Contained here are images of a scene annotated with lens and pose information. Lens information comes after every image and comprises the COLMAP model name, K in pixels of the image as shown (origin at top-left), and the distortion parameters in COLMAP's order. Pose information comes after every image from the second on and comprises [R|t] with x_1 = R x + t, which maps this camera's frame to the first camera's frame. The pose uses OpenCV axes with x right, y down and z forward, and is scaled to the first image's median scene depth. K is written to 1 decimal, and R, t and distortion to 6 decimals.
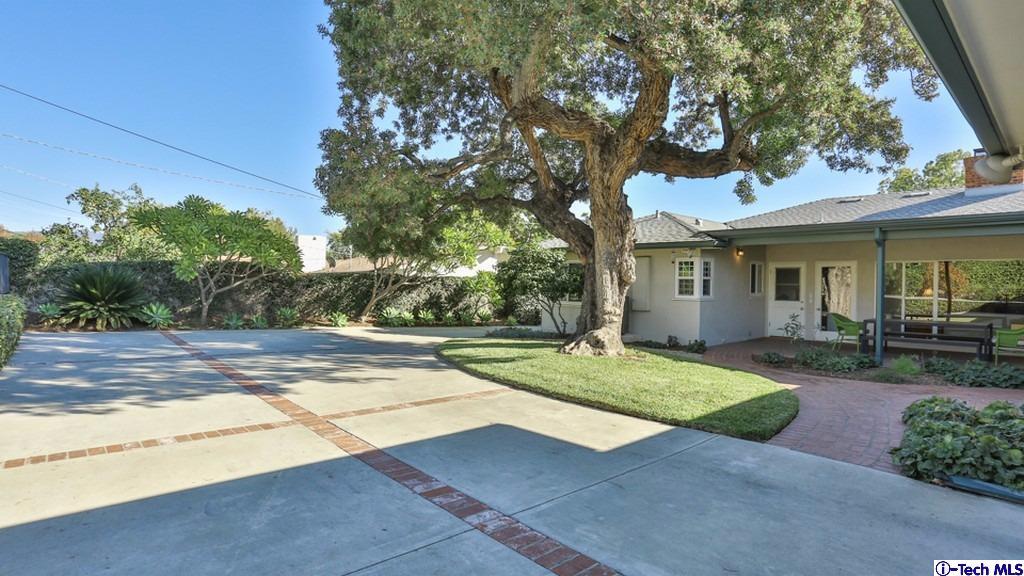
lens RADIAL K [[525.1, 0, 518.1], [0, 525.1, 287.5], [0, 0, 1]] dist [-0.032735, 0.009886]
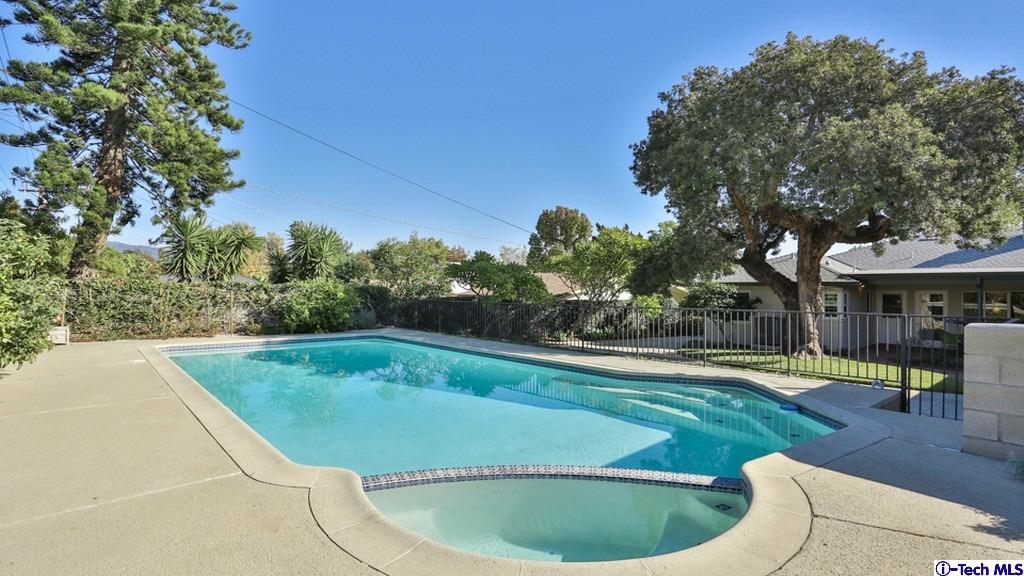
lens RADIAL K [[525.1, 0, 513.7], [0, 525.1, 286.0], [0, 0, 1]] dist [-0.032735, 0.009886]
pose [[0.999517, -0.015308, -0.027047, -0.500631], [0.015048, 0.999839, -0.009783, -0.067485], [0.027193, 0.009372, 0.999586, -0.450082]]
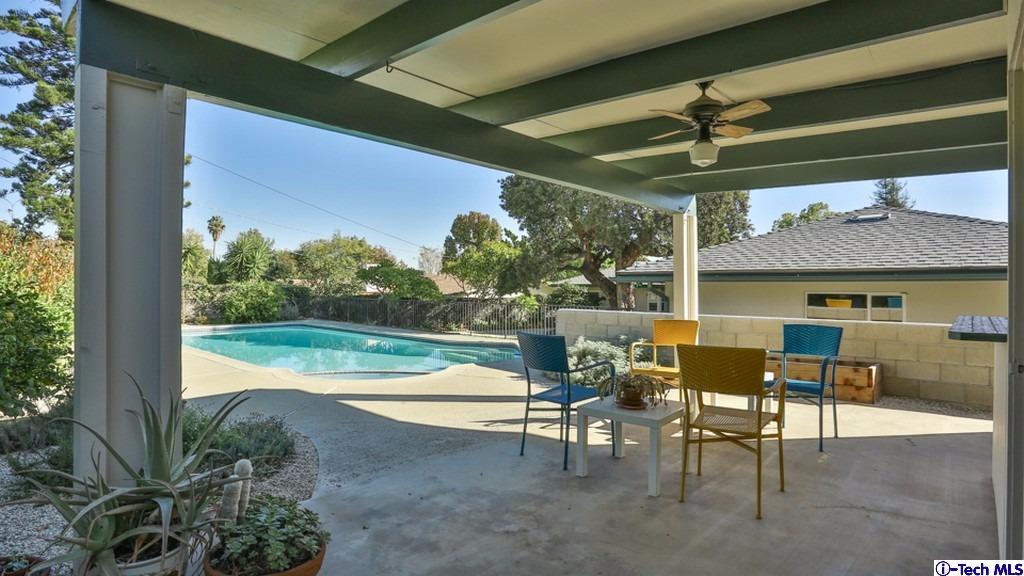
lens RADIAL K [[525.1, 0, 502.3], [0, 525.1, 293.9], [0, 0, 1]] dist [-0.032735, 0.009886]
pose [[0.996130, -0.011895, 0.087081, -0.385566], [0.010890, 0.999869, 0.012007, -0.074571], [-0.087212, -0.011012, 0.996129, -0.845821]]
